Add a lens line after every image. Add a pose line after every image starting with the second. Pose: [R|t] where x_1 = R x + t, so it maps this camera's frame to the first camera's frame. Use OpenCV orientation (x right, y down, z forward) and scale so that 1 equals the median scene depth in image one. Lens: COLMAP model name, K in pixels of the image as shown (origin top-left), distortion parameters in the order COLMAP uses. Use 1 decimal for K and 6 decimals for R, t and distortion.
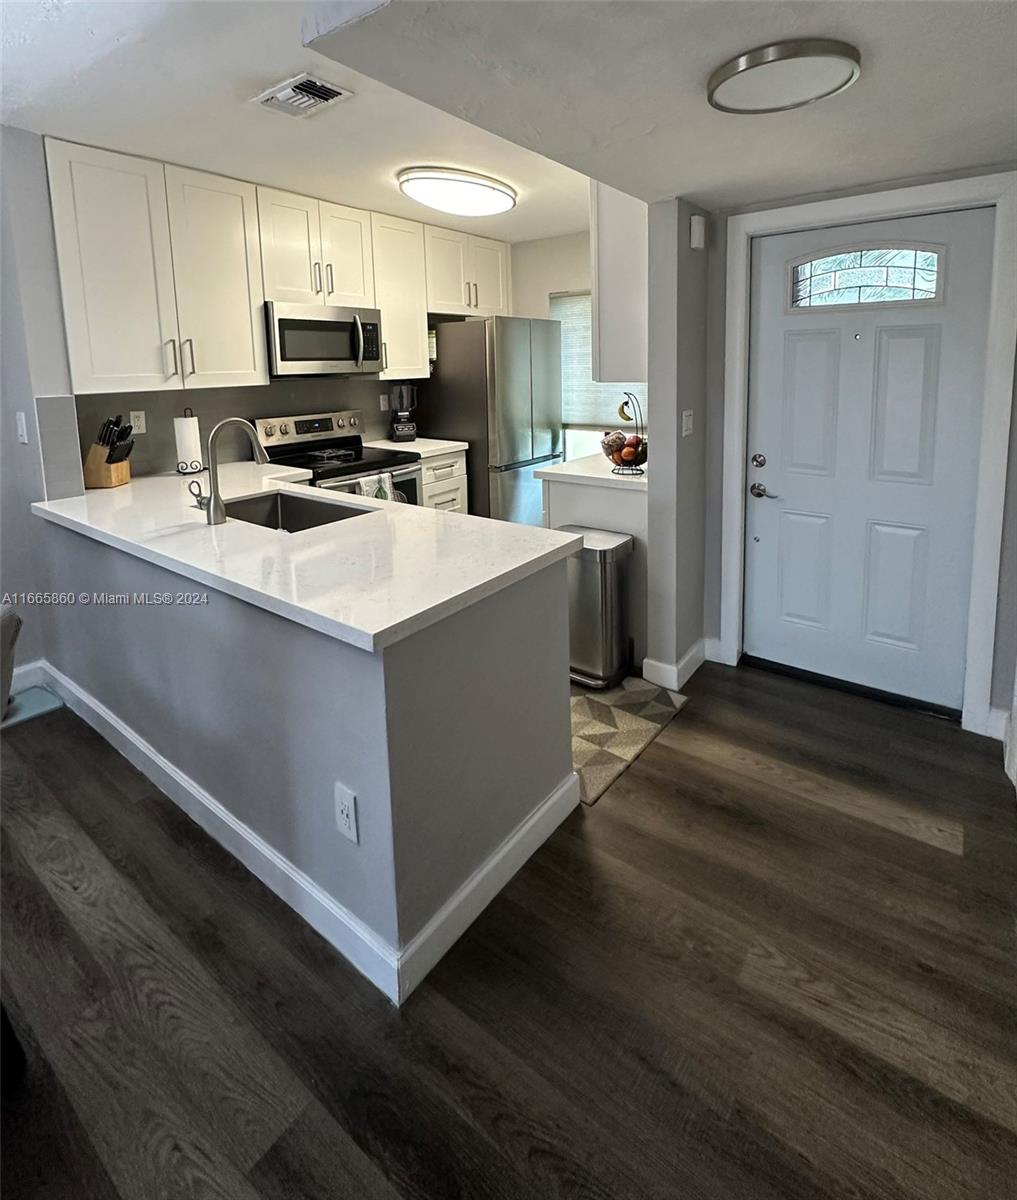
lens RADIAL K [[606.1, 0, 523.1], [0, 606.1, 433.1], [0, 0, 1]] dist [-0.011090, 0.002542]
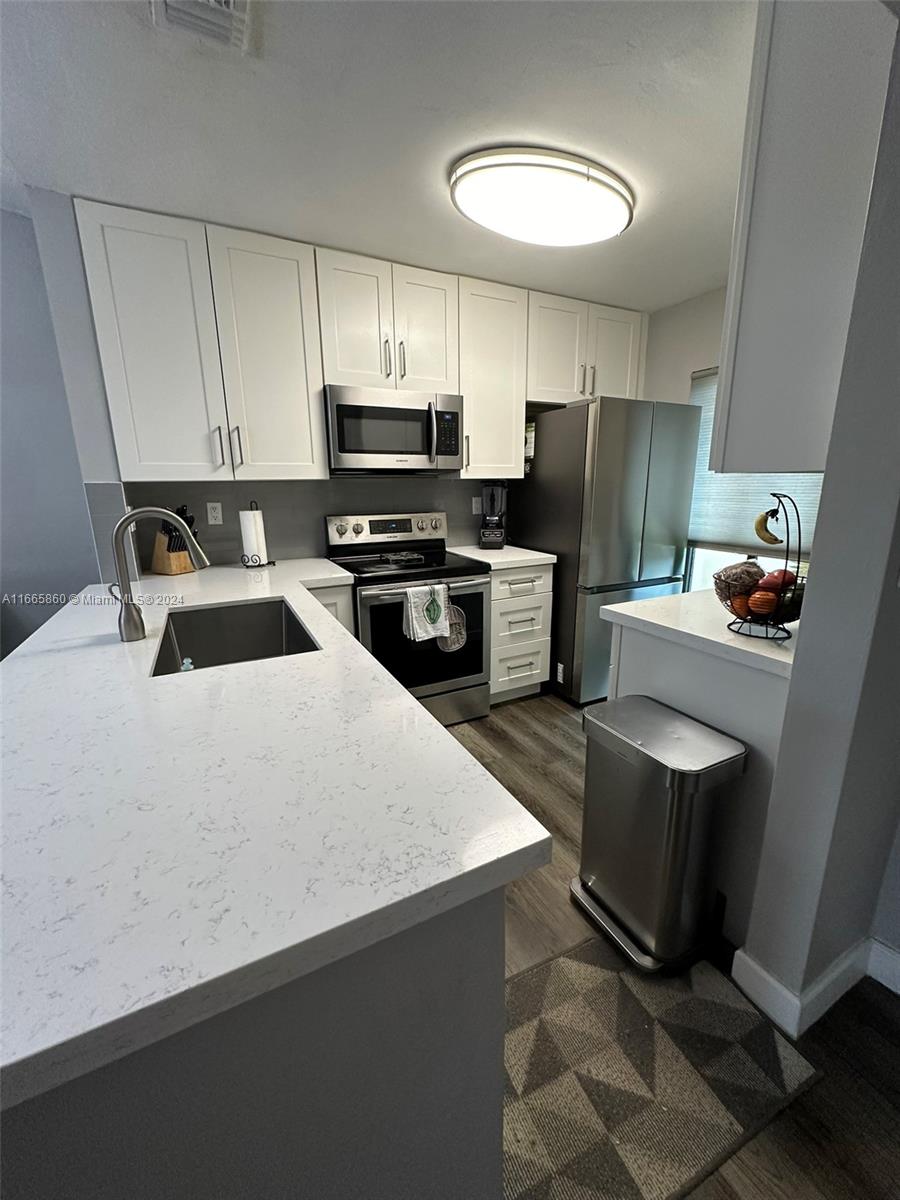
lens RADIAL K [[477.5, 0, 448.4], [0, 477.5, 599.9], [0, 0, 1]] dist [-0.004535, 0.000610]
pose [[0.895095, 0.117495, -0.430116, 0.083101], [-0.061055, 0.987867, 0.142798, -0.011446], [0.441675, -0.101557, 0.891409, 0.385080]]
